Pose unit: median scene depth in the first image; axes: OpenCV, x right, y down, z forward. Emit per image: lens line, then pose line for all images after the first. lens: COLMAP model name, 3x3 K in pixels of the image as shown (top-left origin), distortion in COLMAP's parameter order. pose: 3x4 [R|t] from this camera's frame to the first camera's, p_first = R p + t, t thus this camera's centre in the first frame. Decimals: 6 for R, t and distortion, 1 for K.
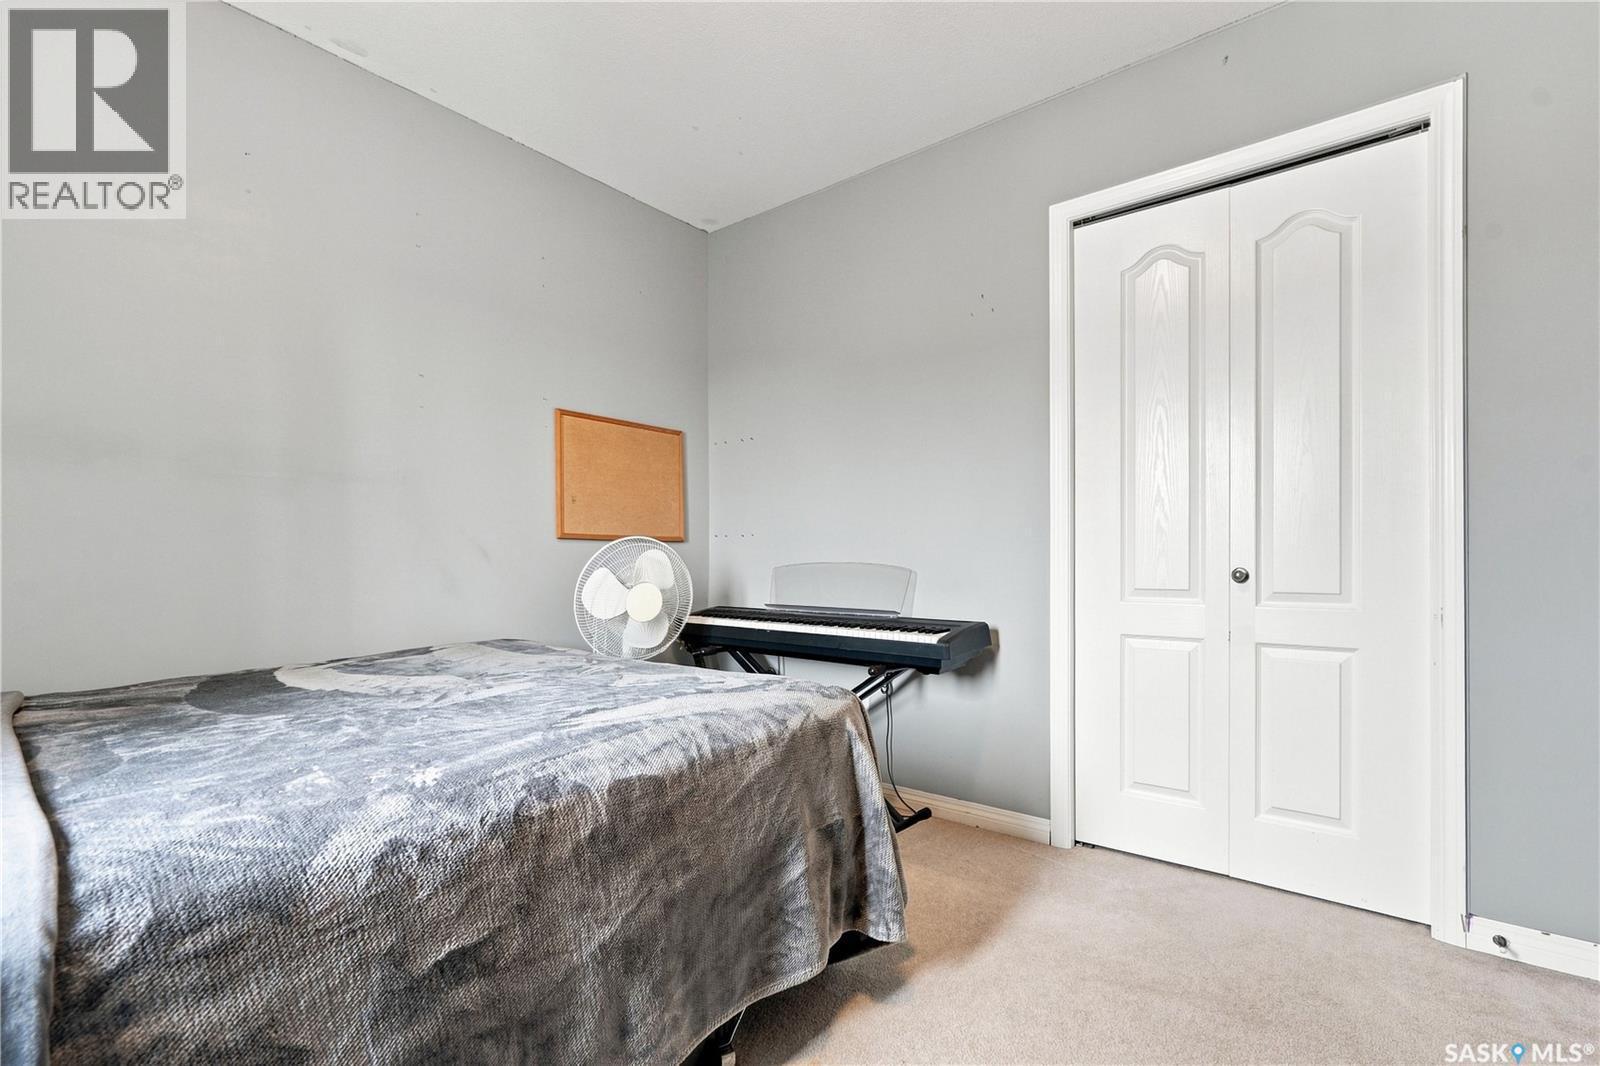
lens RADIAL K [[722.5, 0, 805.0], [0, 722.5, 537.9], [0, 0, 1]] dist [0.000408, 0.000489]
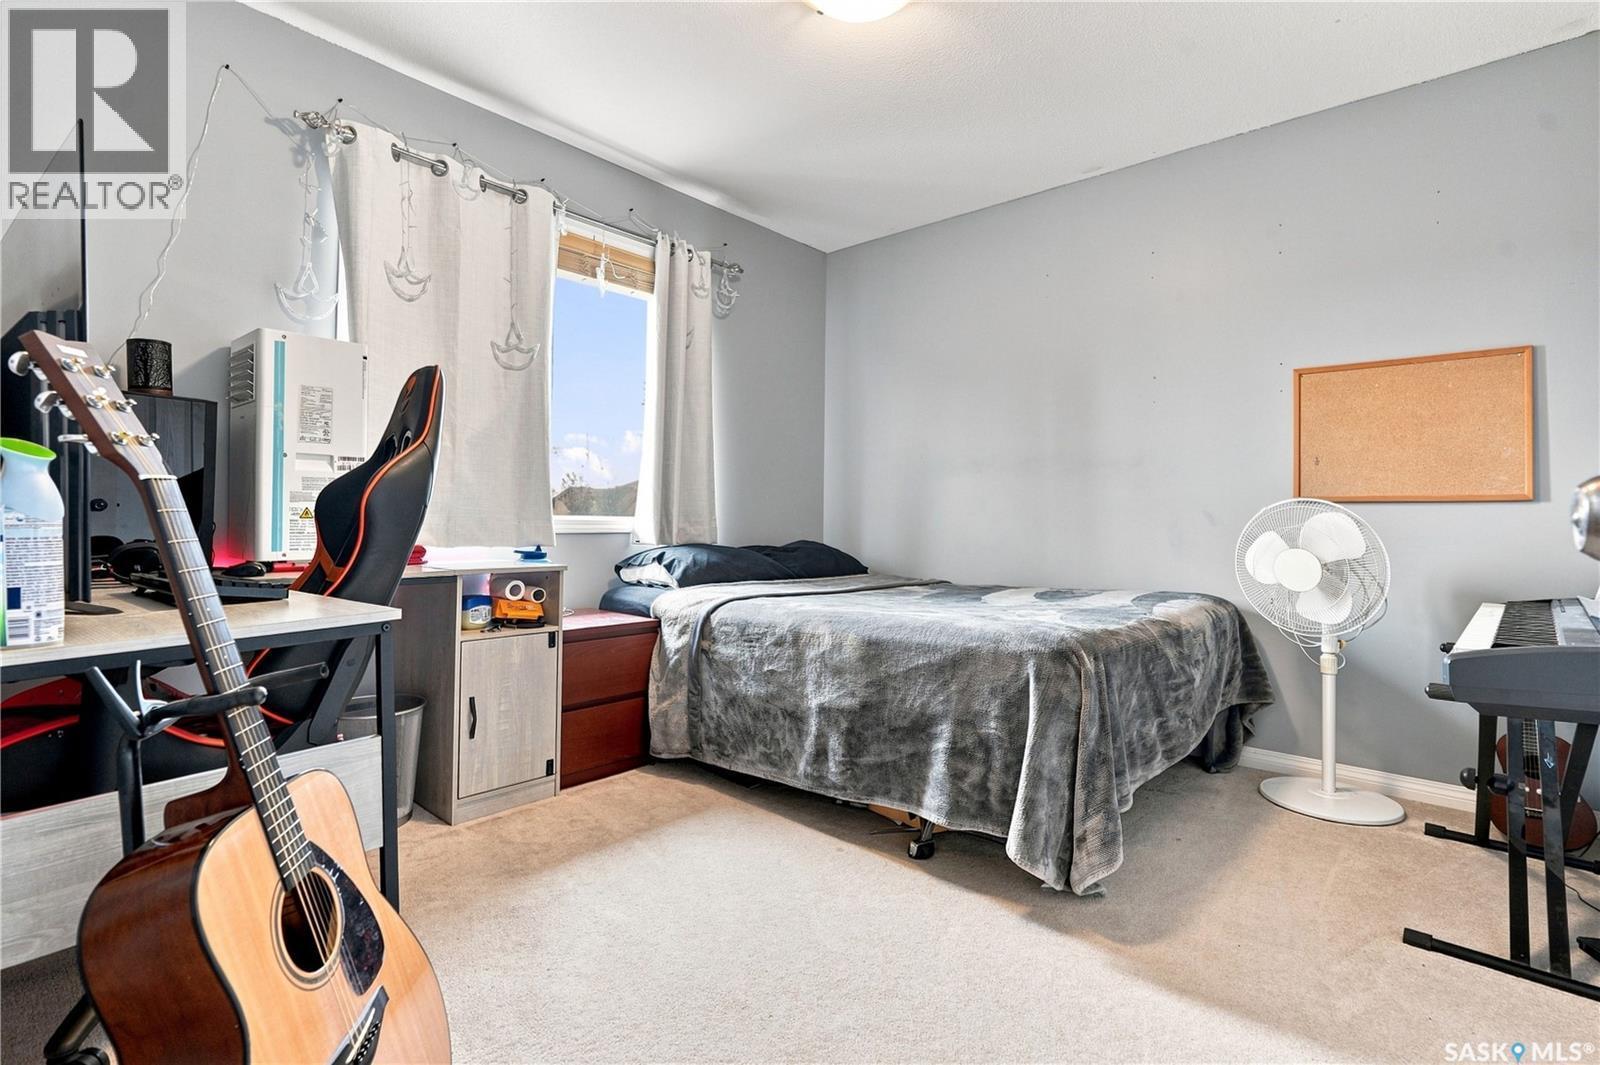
lens RADIAL K [[722.5, 0, 805.0], [0, 722.5, 537.4], [0, 0, 1]] dist [0.000408, 0.000489]
pose [[-0.025474, 0.013606, -0.999583, 1.248814], [0.015786, 0.999788, 0.013206, 0.044290], [0.999551, -0.015443, -0.025683, 0.723214]]
